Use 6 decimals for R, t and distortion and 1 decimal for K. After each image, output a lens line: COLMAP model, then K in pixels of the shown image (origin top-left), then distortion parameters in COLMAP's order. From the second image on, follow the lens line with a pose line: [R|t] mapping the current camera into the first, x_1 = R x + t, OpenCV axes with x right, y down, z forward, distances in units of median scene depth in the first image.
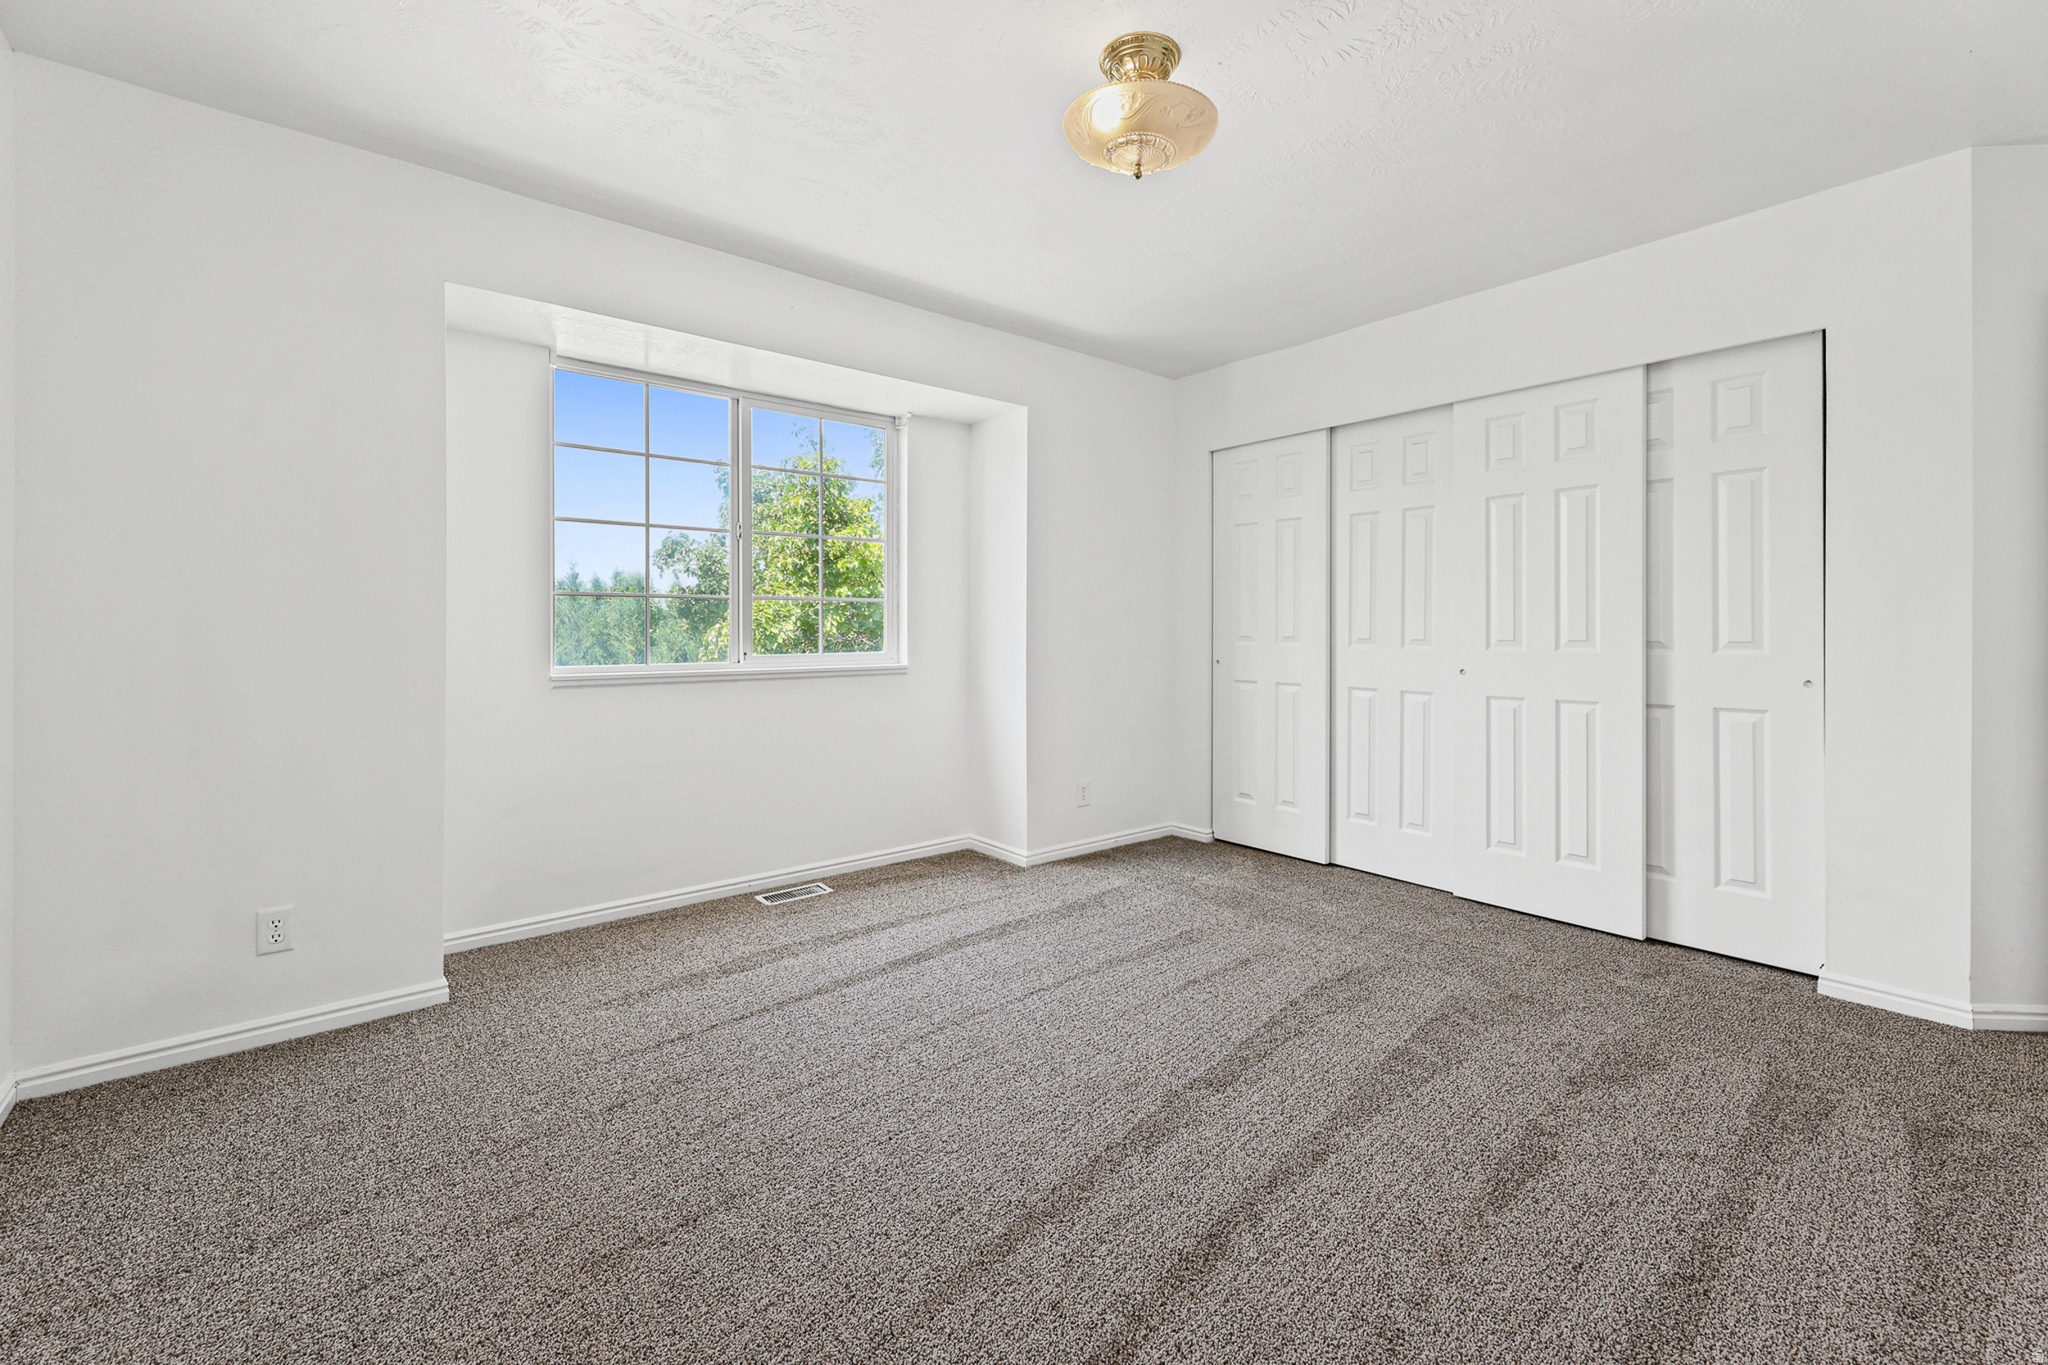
lens RADIAL K [[847.2, 0, 1090.2], [0, 847.2, 620.2], [0, 0, 1]] dist [0.004999, 0.000193]
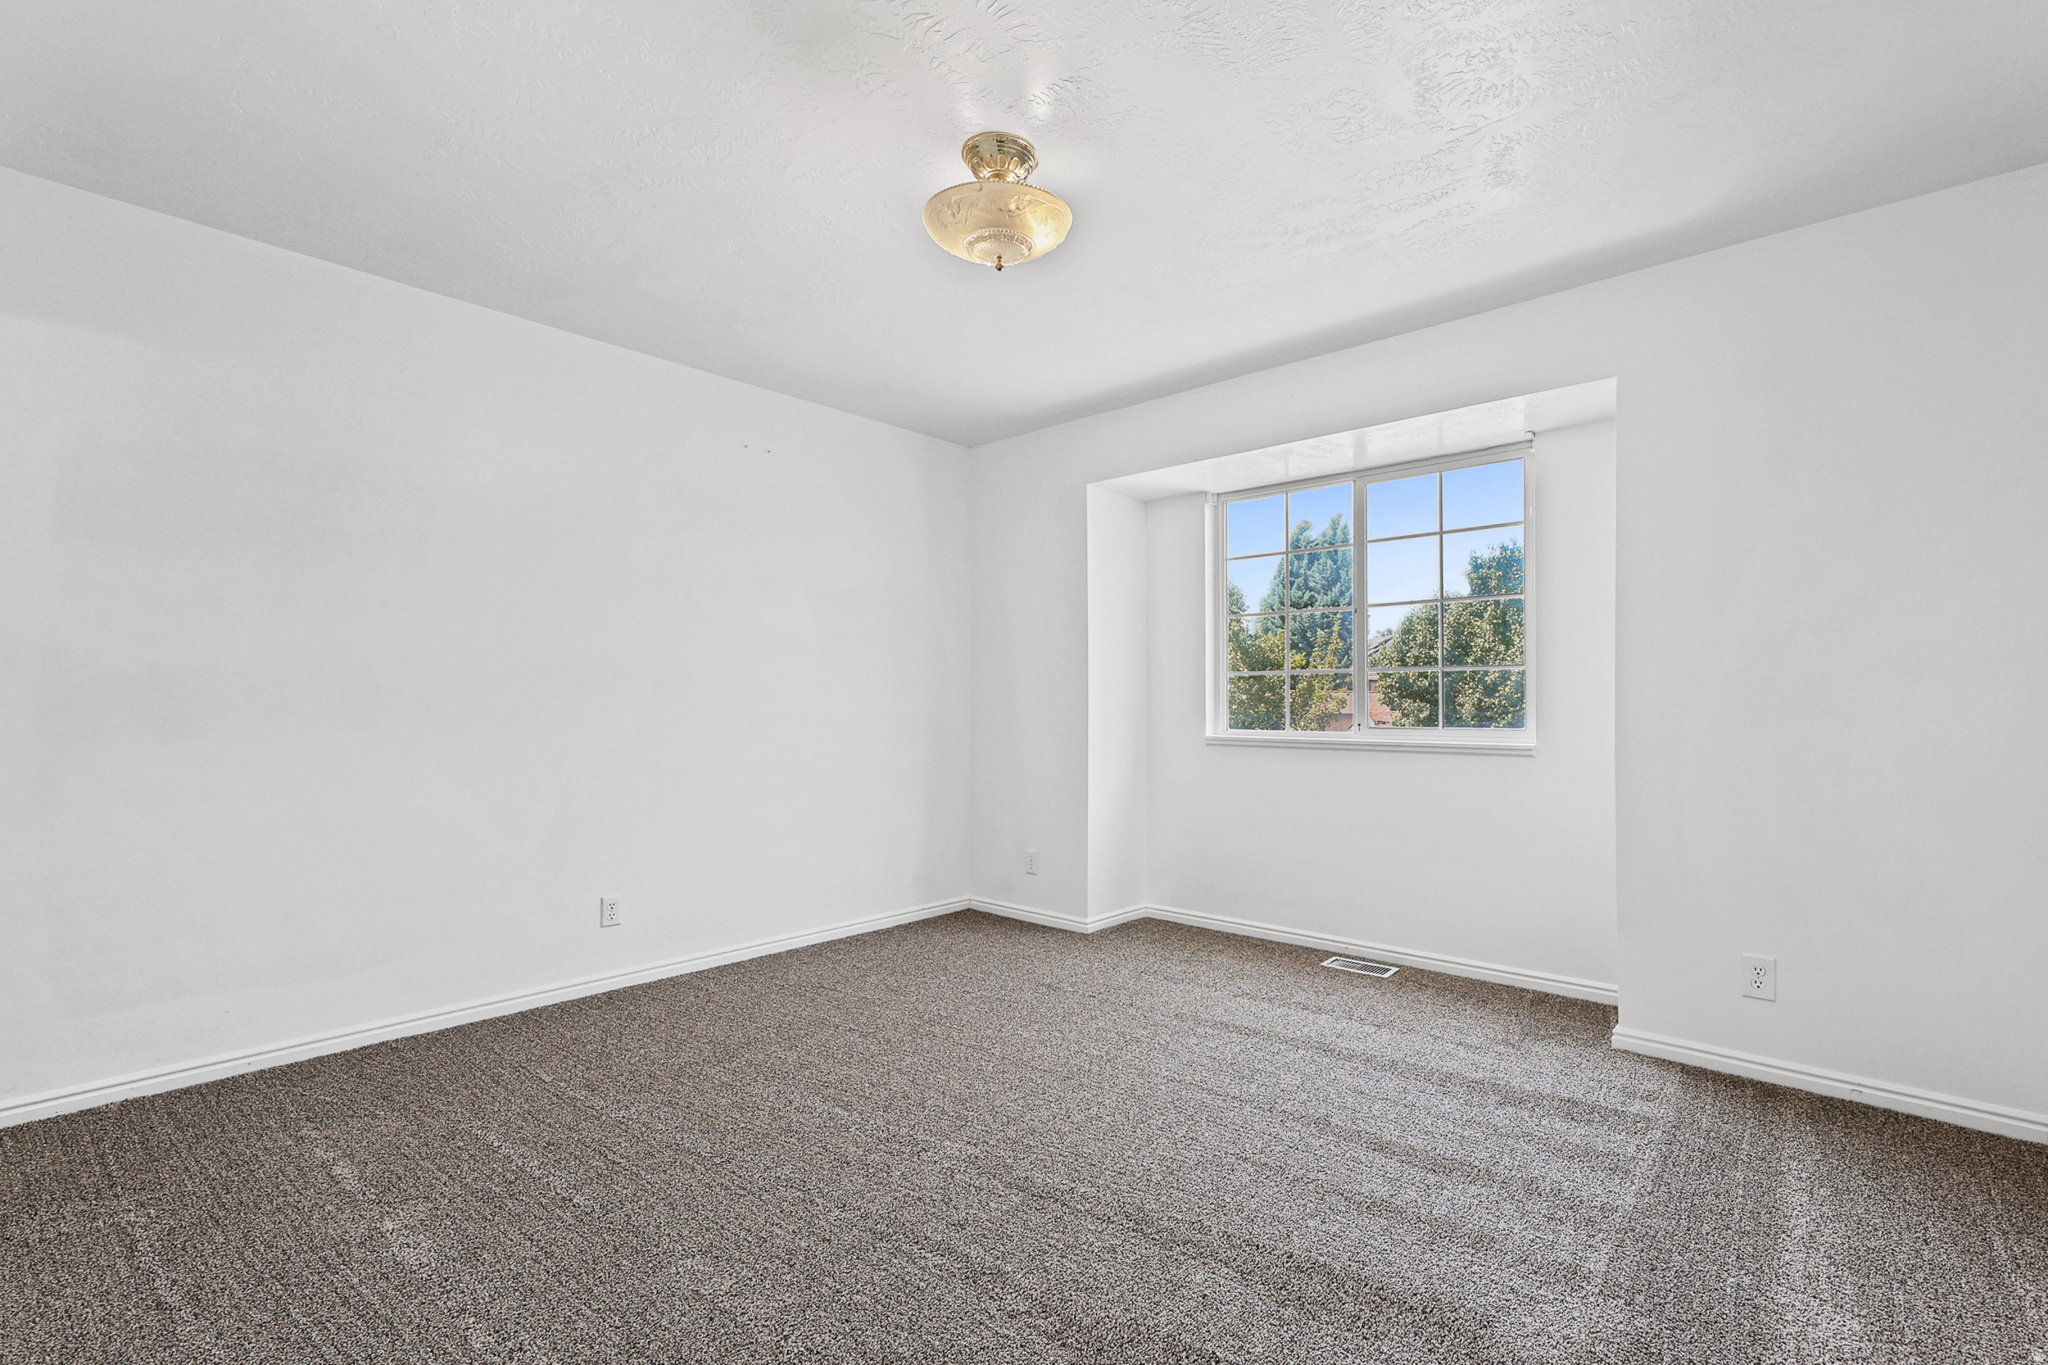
lens RADIAL K [[847.2, 0, 1035.2], [0, 847.2, 681.7], [0, 0, 1]] dist [0.004999, 0.000193]
pose [[0.160552, -0.025673, -0.986693, 0.581326], [0.004657, 0.999670, -0.025253, 0.012216], [0.987016, -0.000541, 0.160619, 0.469119]]
